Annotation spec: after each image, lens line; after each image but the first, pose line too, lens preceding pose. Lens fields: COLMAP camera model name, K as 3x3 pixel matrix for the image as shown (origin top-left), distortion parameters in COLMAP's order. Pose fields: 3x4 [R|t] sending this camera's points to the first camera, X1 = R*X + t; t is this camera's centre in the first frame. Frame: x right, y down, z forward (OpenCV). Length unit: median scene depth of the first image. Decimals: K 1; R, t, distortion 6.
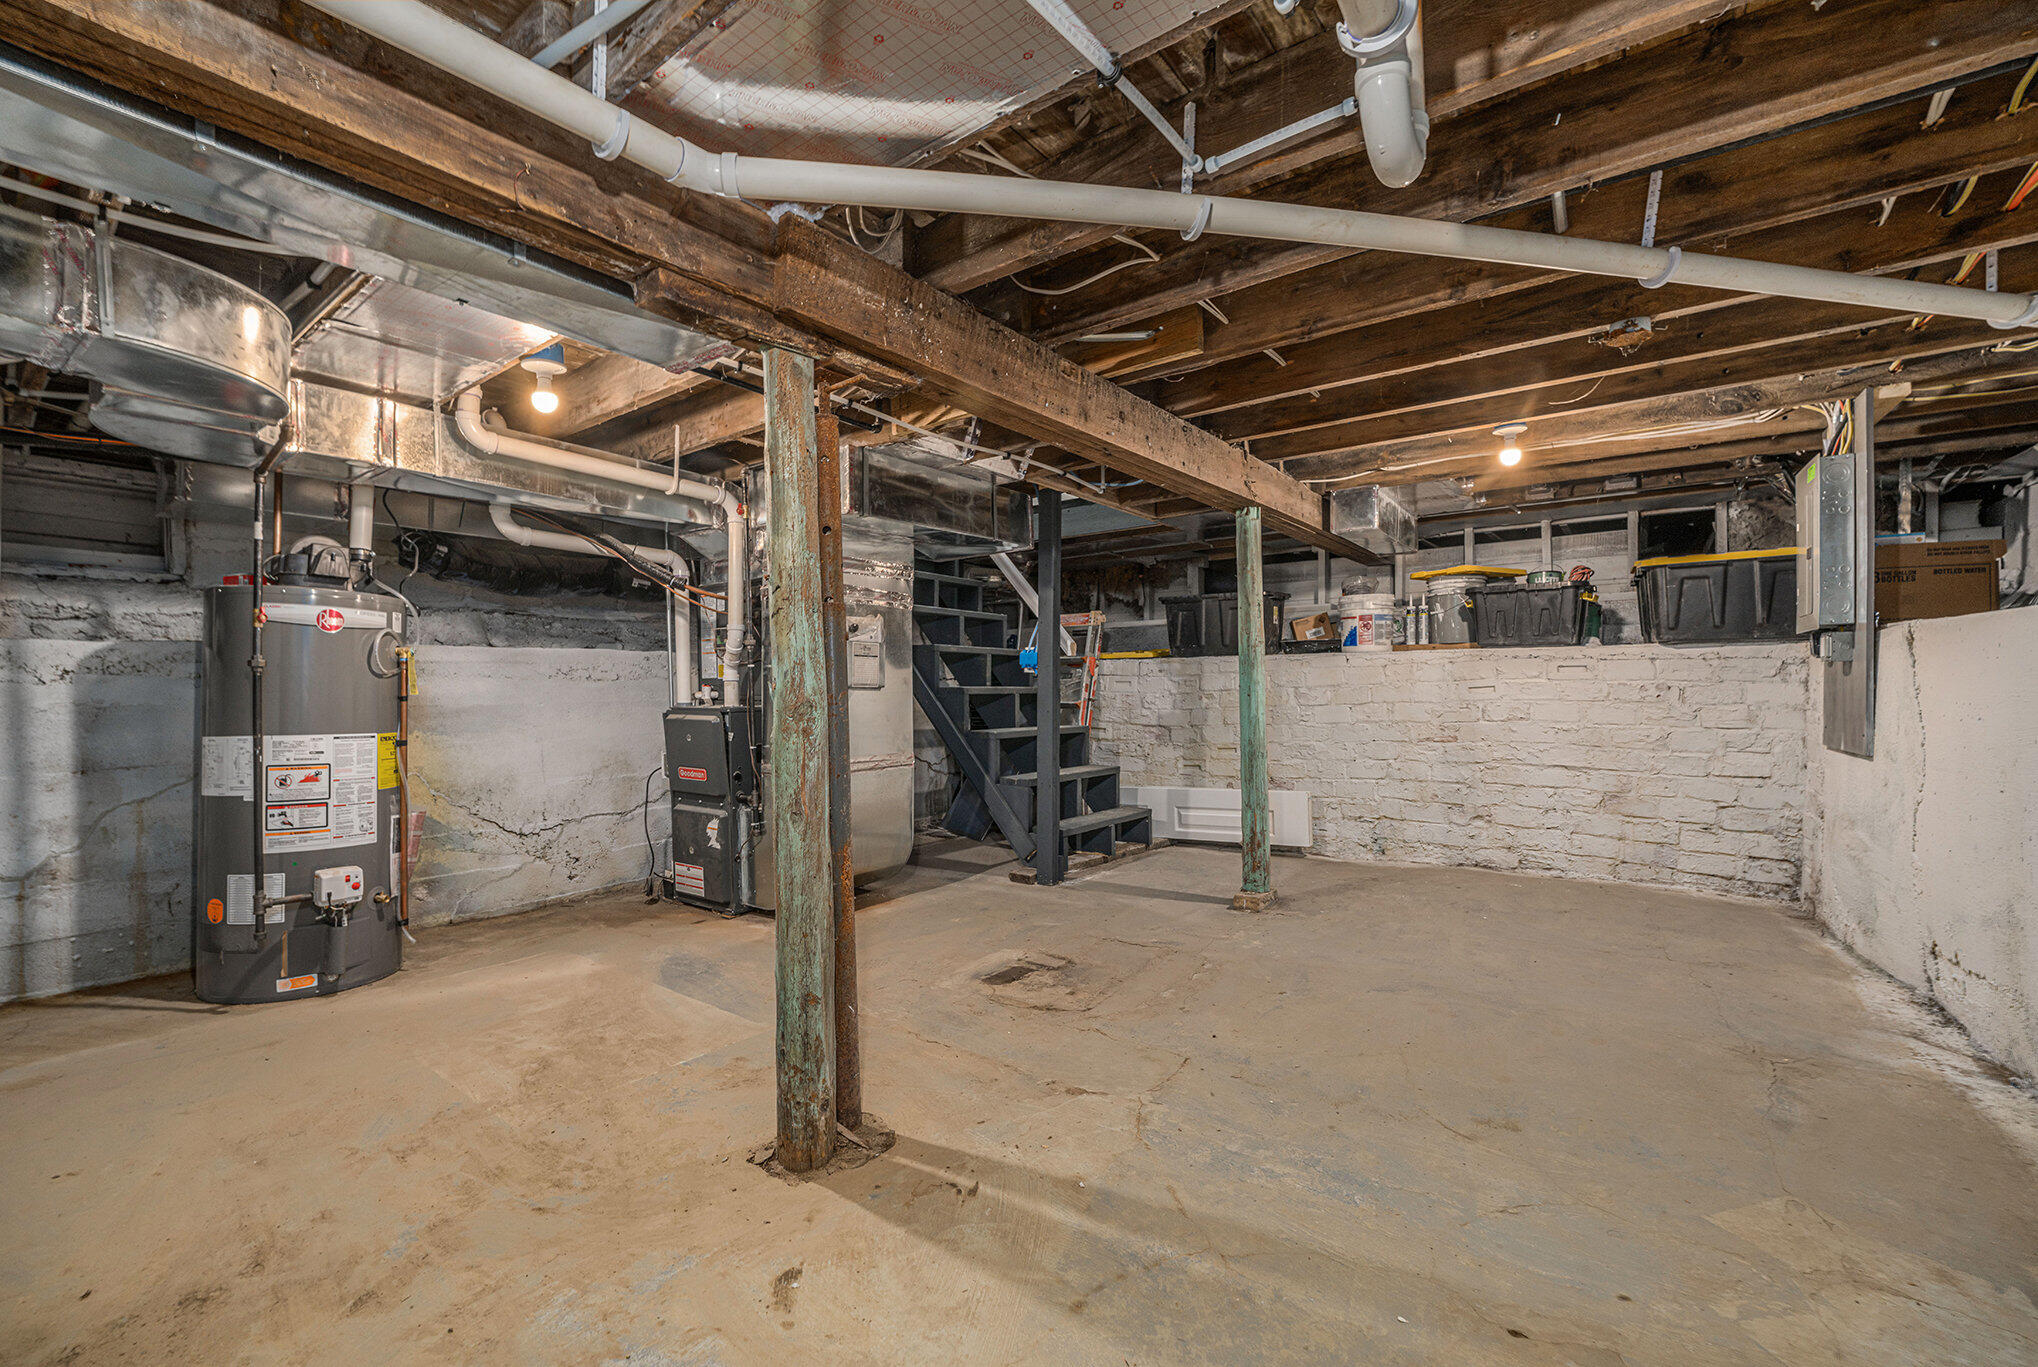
lens RADIAL K [[854.9, 0, 1016.9], [0, 854.9, 686.8], [0, 0, 1]] dist [-0.034451, -0.000114]
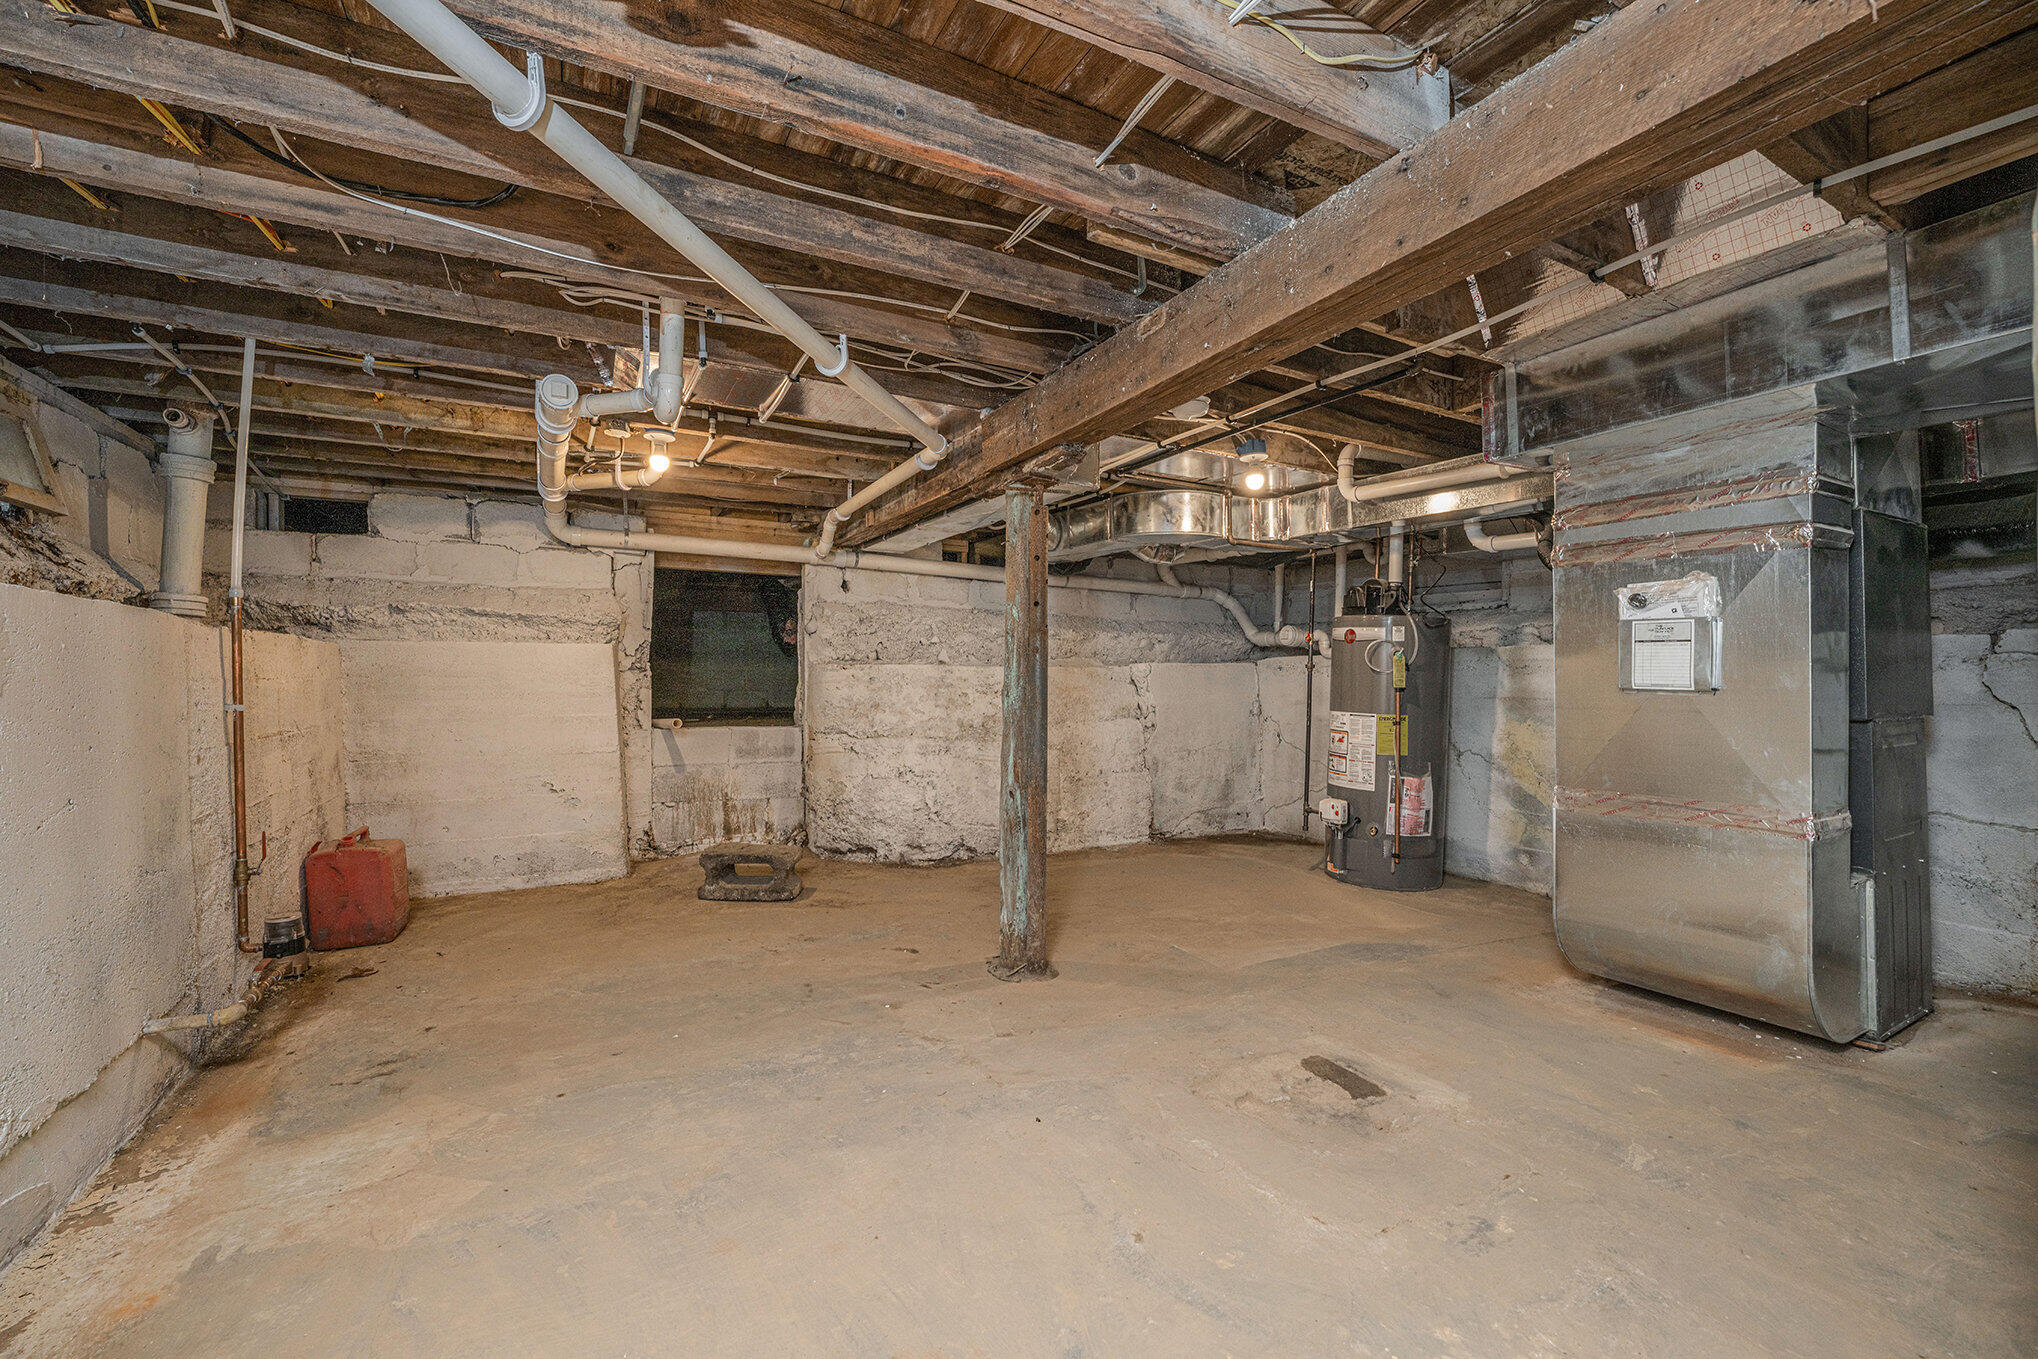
lens RADIAL K [[854.9, 0, 1016.9], [0, 854.9, 682.8], [0, 0, 1]] dist [-0.034451, -0.000114]
pose [[-0.442106, 0.006507, -0.896939, 0.826674], [-0.004567, 0.999944, 0.009505, -0.007633], [0.896951, 0.008298, -0.442052, 1.151062]]
